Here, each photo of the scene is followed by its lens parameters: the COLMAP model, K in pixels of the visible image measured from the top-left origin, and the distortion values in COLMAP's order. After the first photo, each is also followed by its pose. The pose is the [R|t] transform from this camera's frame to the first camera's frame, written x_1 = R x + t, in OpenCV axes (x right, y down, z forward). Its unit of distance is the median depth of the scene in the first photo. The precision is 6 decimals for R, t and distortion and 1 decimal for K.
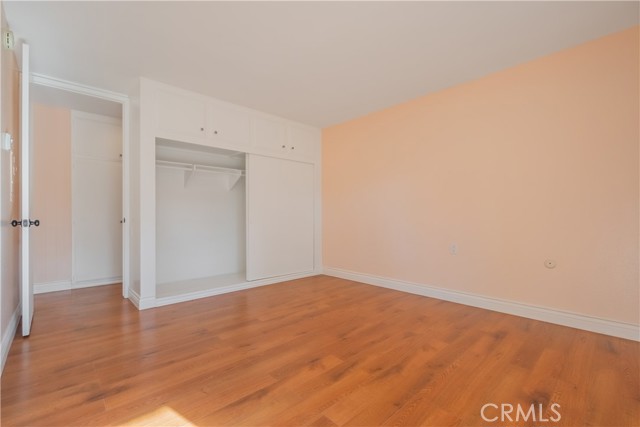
lens RADIAL K [[282.5, 0, 319.2], [0, 282.5, 214.3], [0, 0, 1]] dist [0.000680, -0.001425]
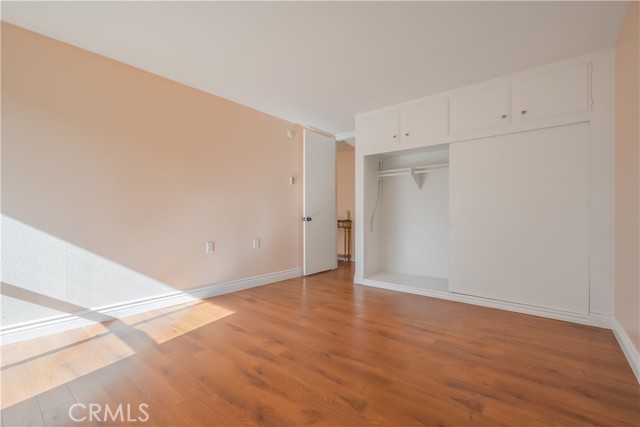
lens RADIAL K [[282.5, 0, 318.1], [0, 282.5, 215.4], [0, 0, 1]] dist [0.000680, -0.001425]
pose [[0.123728, 0.003653, -0.992309, 1.057125], [0.003889, 0.999984, 0.004166, -0.001045], [0.992308, -0.004374, 0.123712, 0.945658]]
